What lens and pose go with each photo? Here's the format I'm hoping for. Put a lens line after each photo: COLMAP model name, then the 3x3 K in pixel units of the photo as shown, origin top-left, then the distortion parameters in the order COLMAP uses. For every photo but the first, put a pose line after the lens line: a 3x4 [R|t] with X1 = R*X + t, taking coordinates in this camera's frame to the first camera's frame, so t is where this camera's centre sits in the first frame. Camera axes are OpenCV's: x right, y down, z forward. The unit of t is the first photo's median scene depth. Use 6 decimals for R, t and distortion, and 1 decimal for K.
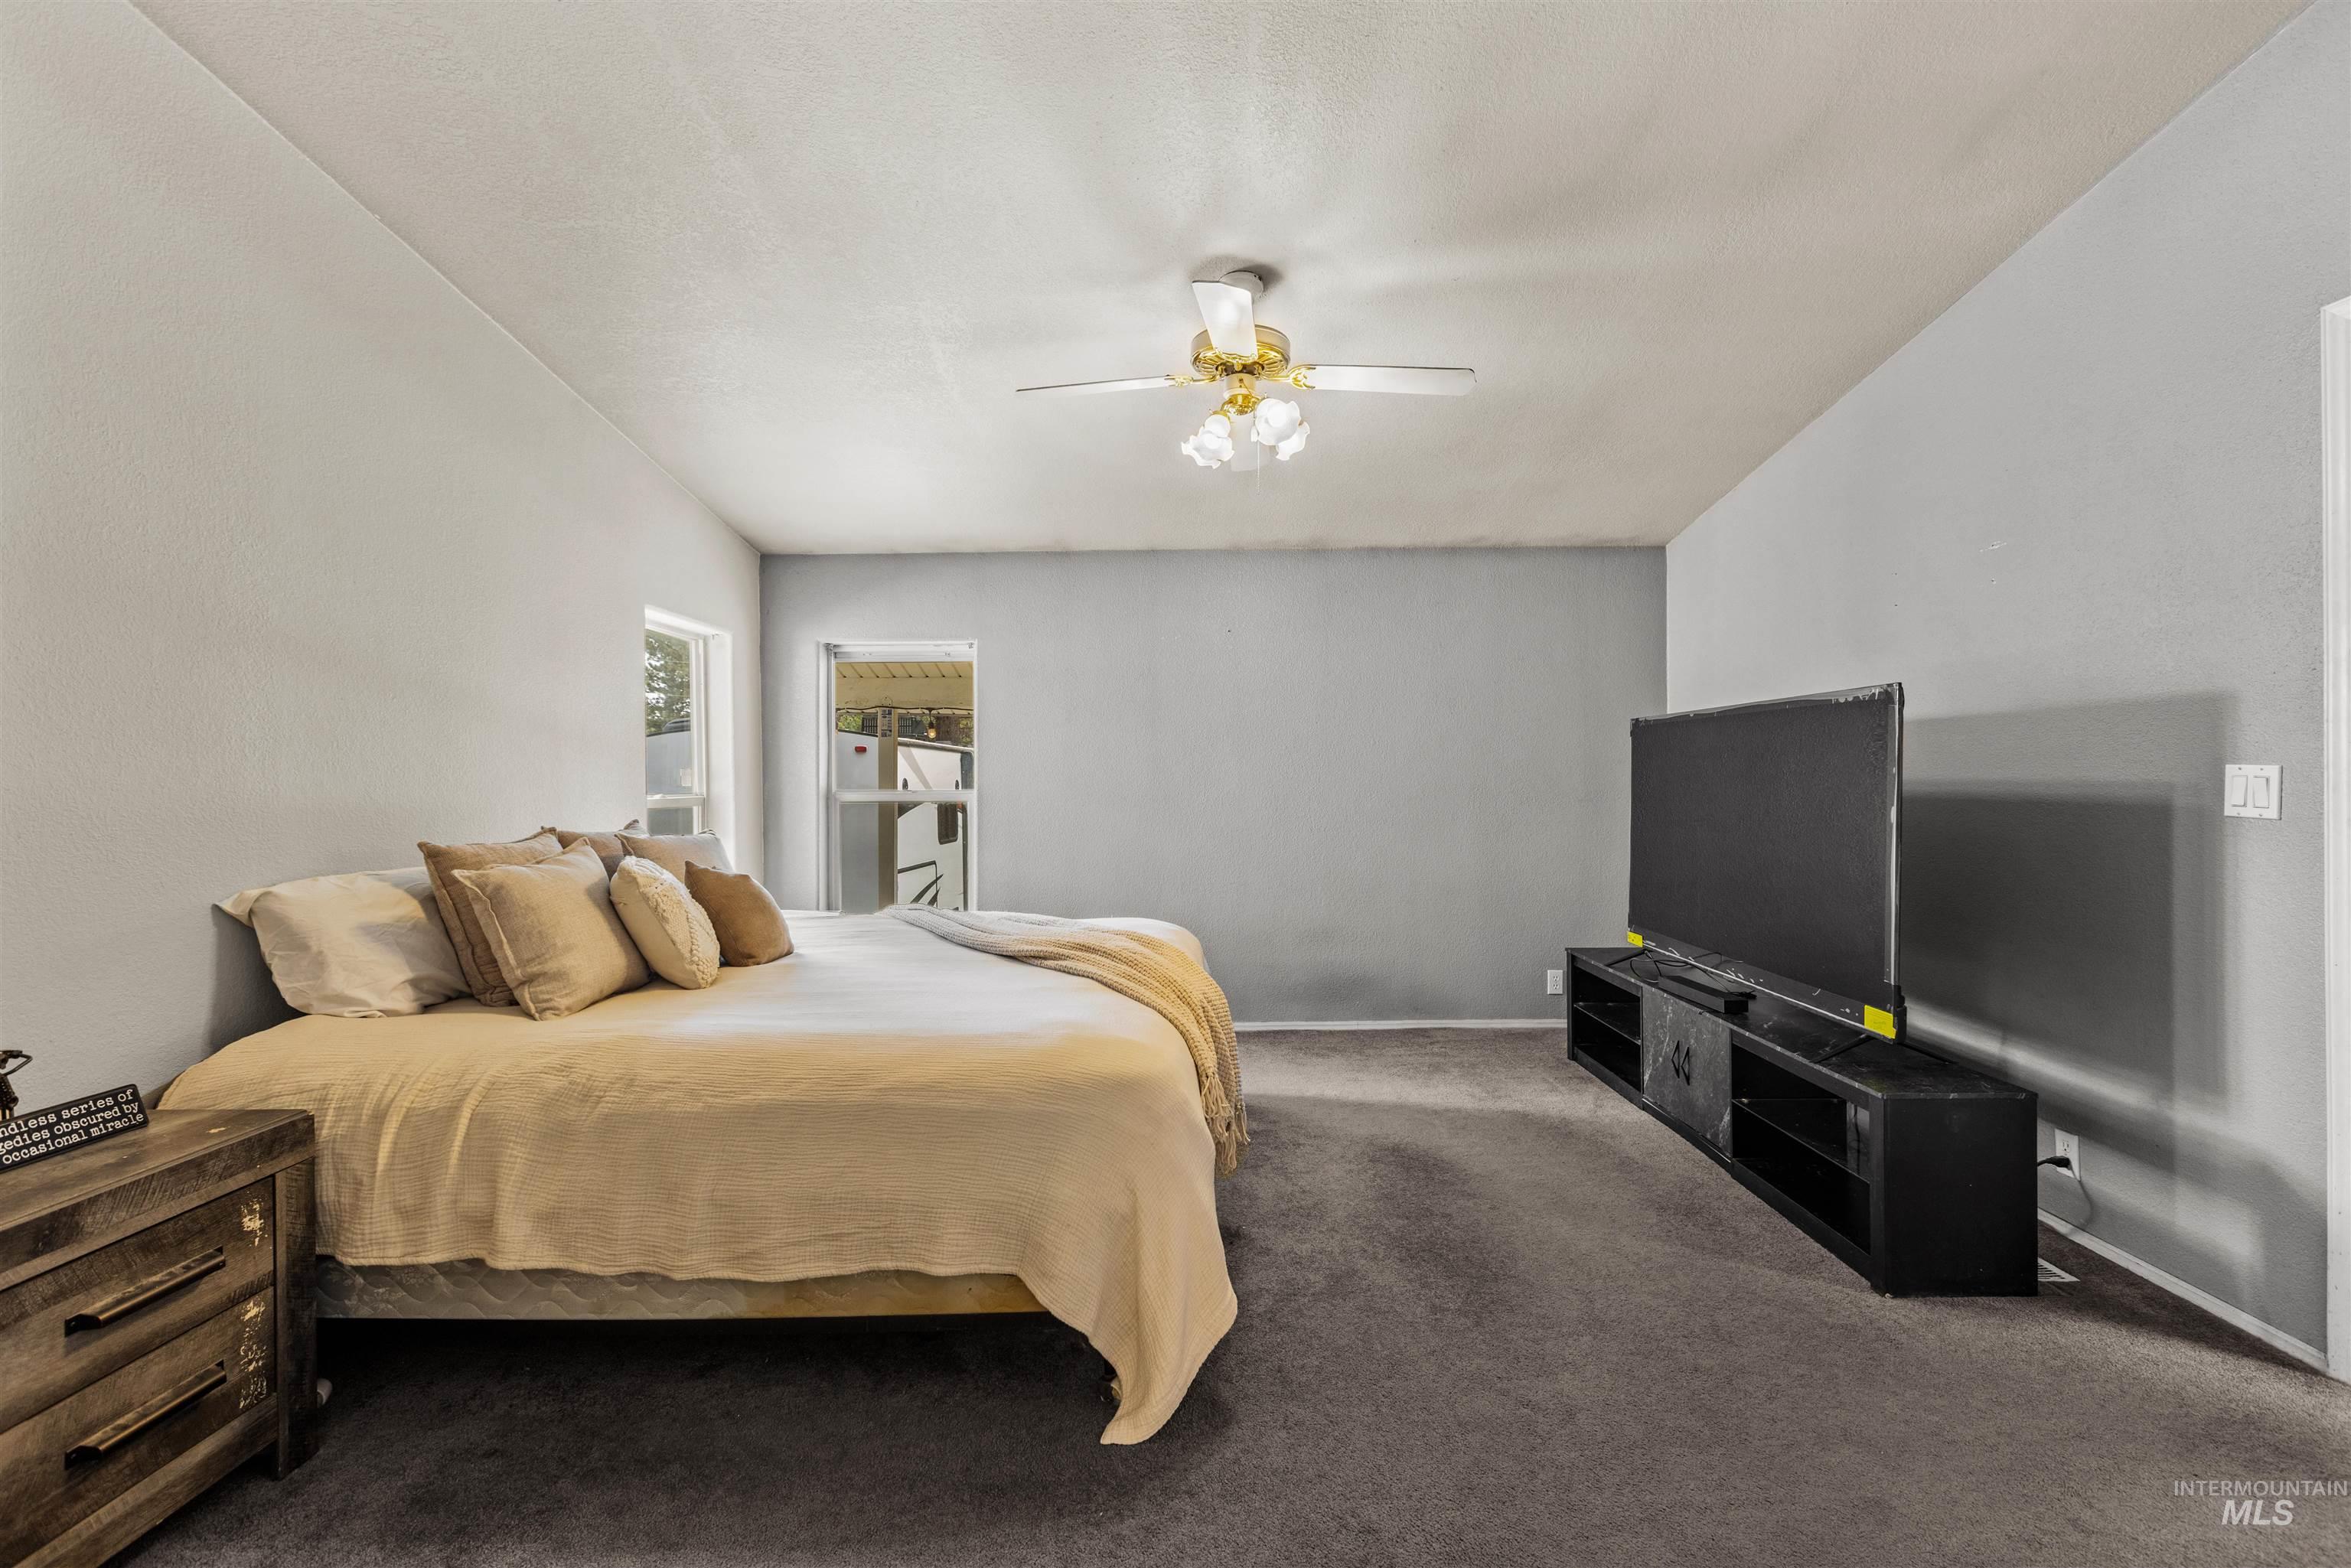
lens RADIAL K [[1050.9, 0, 1183.5], [0, 1050.9, 785.6], [0, 0, 1]] dist [0.000673, -0.000571]
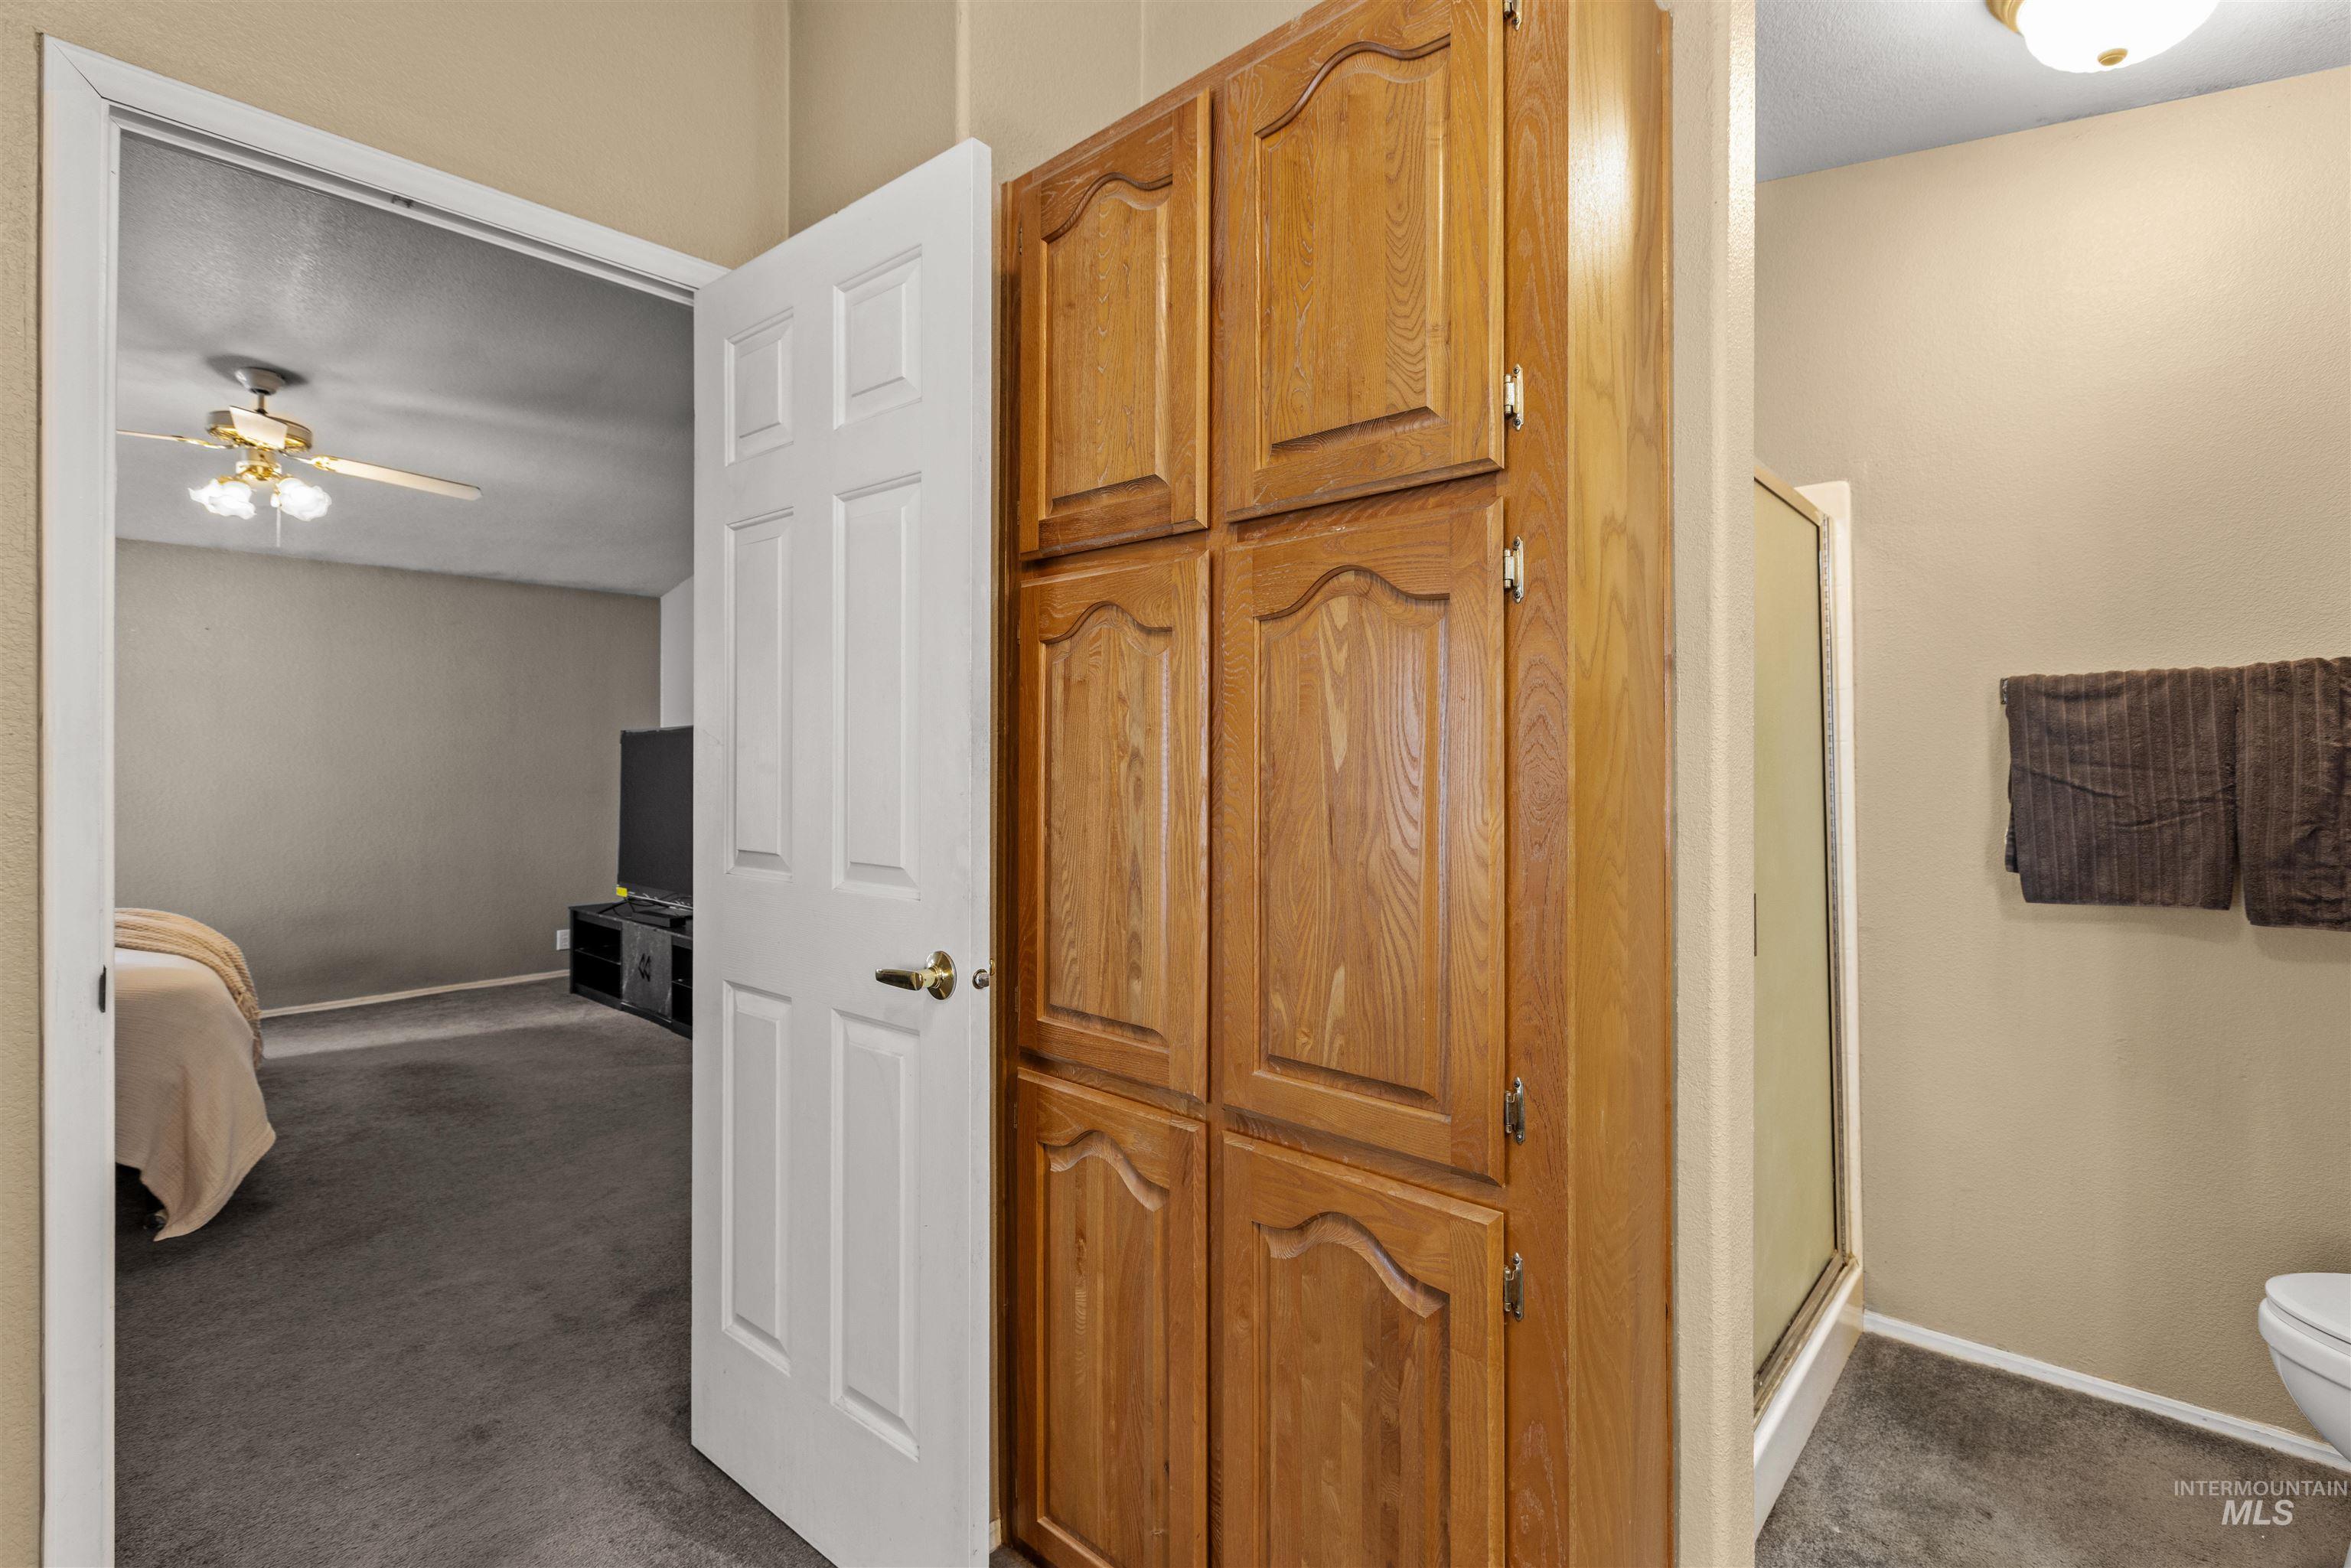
lens RADIAL K [[1061.0, 0, 1213.4], [0, 1061.0, 751.5], [0, 0, 1]] dist [0.000381, -0.000566]
pose [[0.658243, 0.015174, 0.752653, -0.141881], [0.003182, 0.999732, -0.022939, -0.003499], [-0.752799, 0.017494, 0.658018, -0.658692]]
